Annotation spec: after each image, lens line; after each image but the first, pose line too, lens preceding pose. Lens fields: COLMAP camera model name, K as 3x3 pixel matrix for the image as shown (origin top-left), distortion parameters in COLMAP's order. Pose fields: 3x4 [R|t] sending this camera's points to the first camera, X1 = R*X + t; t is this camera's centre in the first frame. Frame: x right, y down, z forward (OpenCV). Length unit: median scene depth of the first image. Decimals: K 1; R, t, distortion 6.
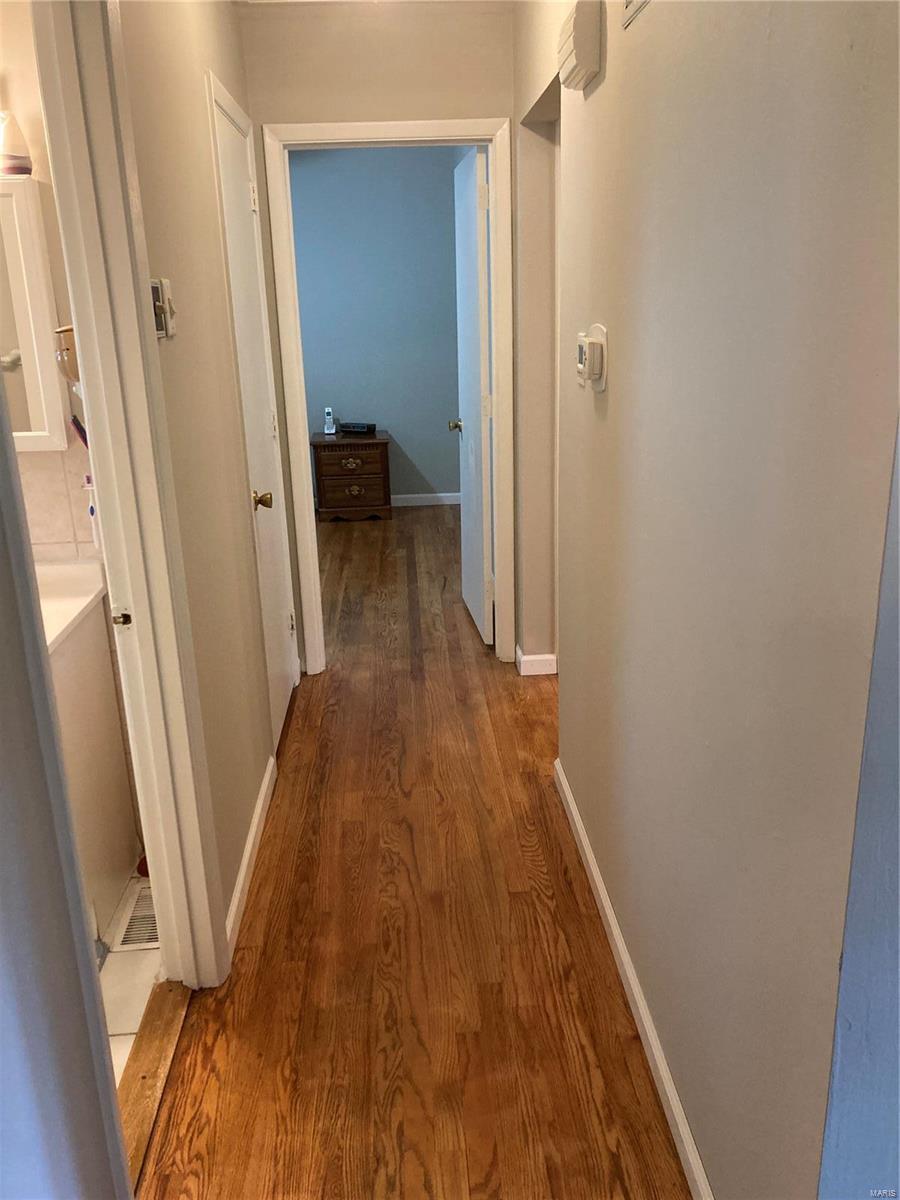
lens RADIAL K [[988.8, 0, 450.0], [0, 988.8, 600.0], [0, 0, 1]] dist [0.006276, -0.017040]
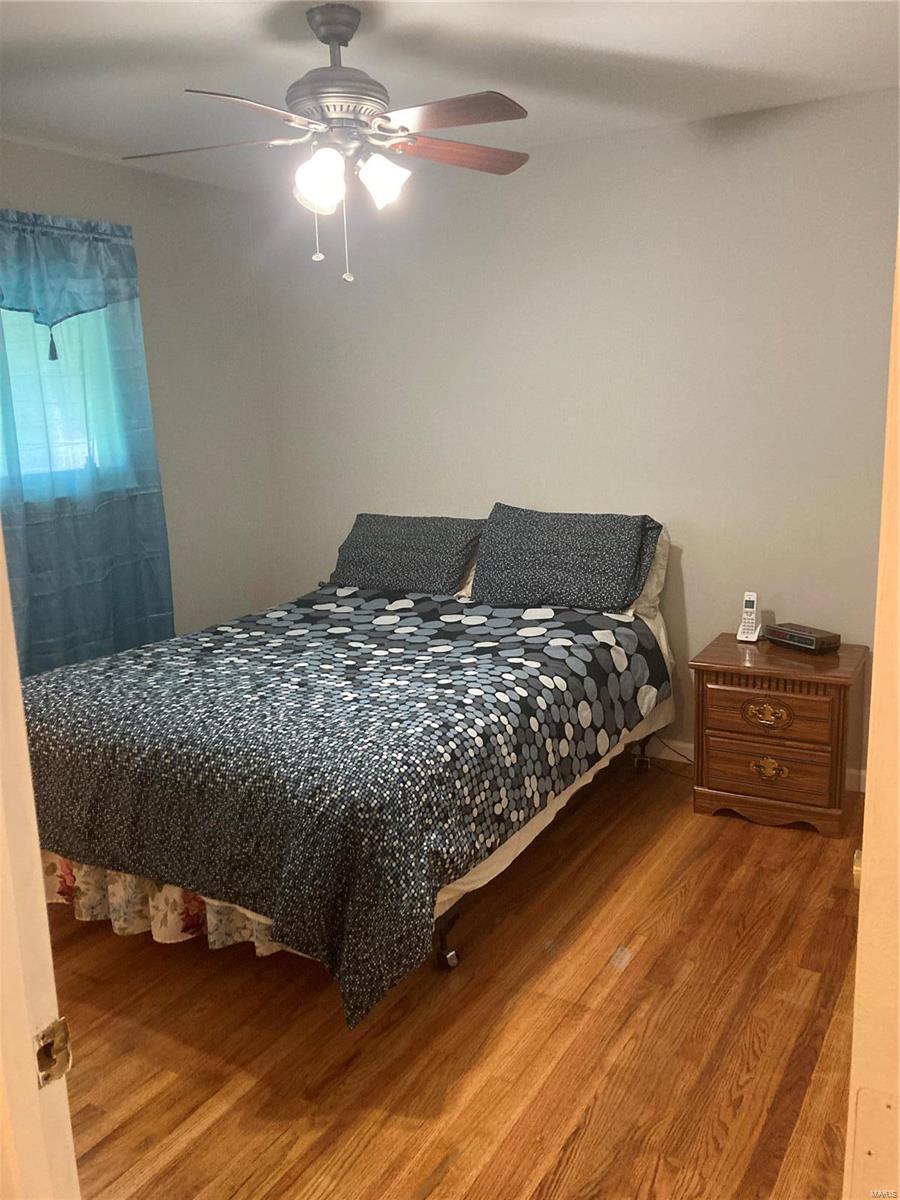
lens RADIAL K [[988.8, 0, 450.0], [0, 988.8, 600.0], [0, 0, 1]] dist [0.006276, -0.017040]
pose [[0.831990, 0.121009, -0.541432, 0.030018], [-0.159827, 0.986827, -0.025043, -0.155115], [0.531269, 0.107371, 0.840372, 0.483915]]
